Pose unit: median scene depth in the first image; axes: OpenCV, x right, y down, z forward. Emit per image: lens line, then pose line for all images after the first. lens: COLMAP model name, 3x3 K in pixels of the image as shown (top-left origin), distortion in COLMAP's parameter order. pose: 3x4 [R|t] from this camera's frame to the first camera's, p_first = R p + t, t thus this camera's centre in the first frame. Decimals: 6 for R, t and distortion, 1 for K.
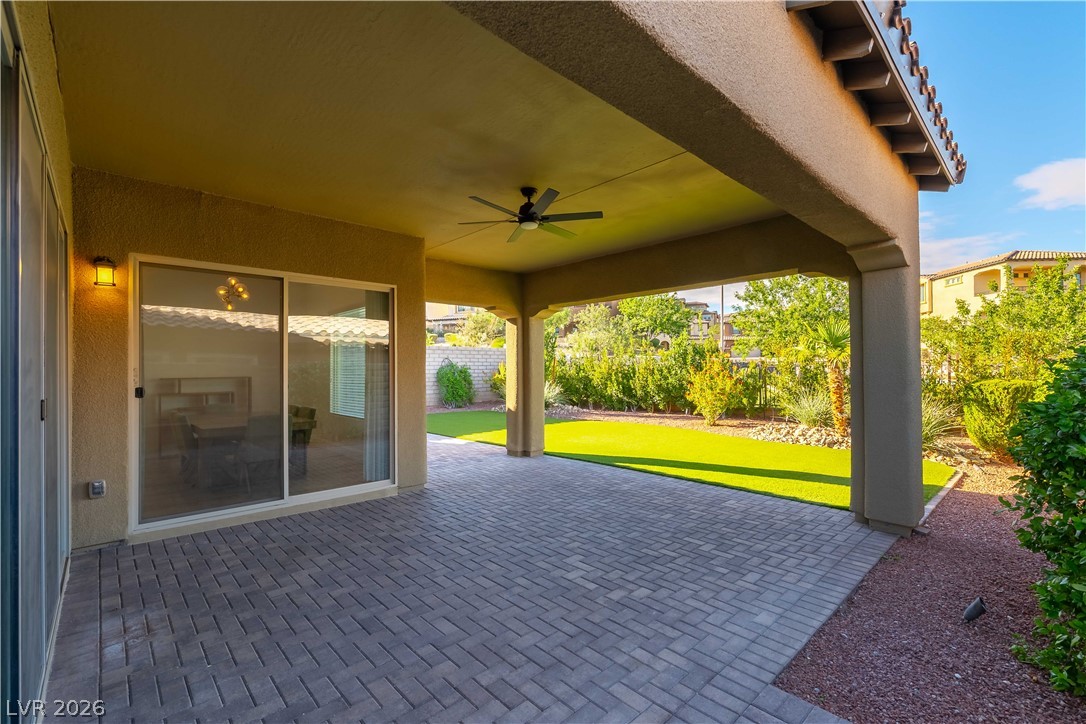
lens RADIAL K [[472.4, 0, 546.0], [0, 472.4, 366.5], [0, 0, 1]] dist [0.000972, 0.000016]
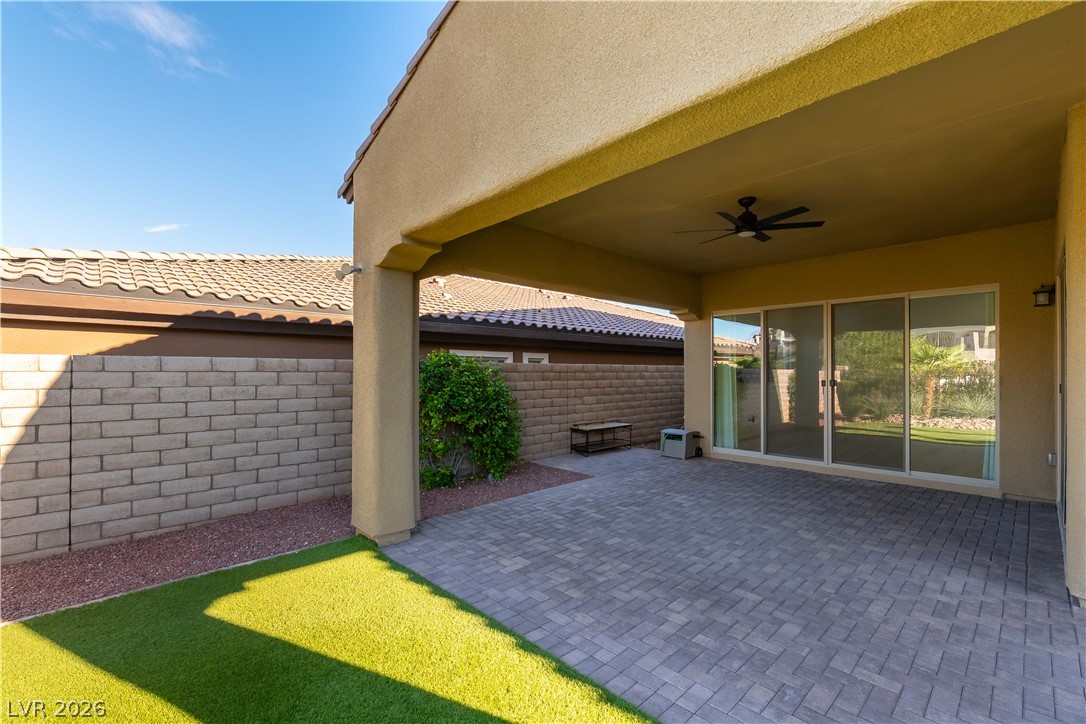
lens RADIAL K [[472.4, 0, 546.0], [0, 472.4, 366.5], [0, 0, 1]] dist [0.000972, 0.000016]
pose [[-0.999927, 0.005703, -0.010633, 0.439033], [0.005891, 0.999825, -0.017751, 0.013802], [0.010530, -0.017812, -0.999786, 2.121352]]
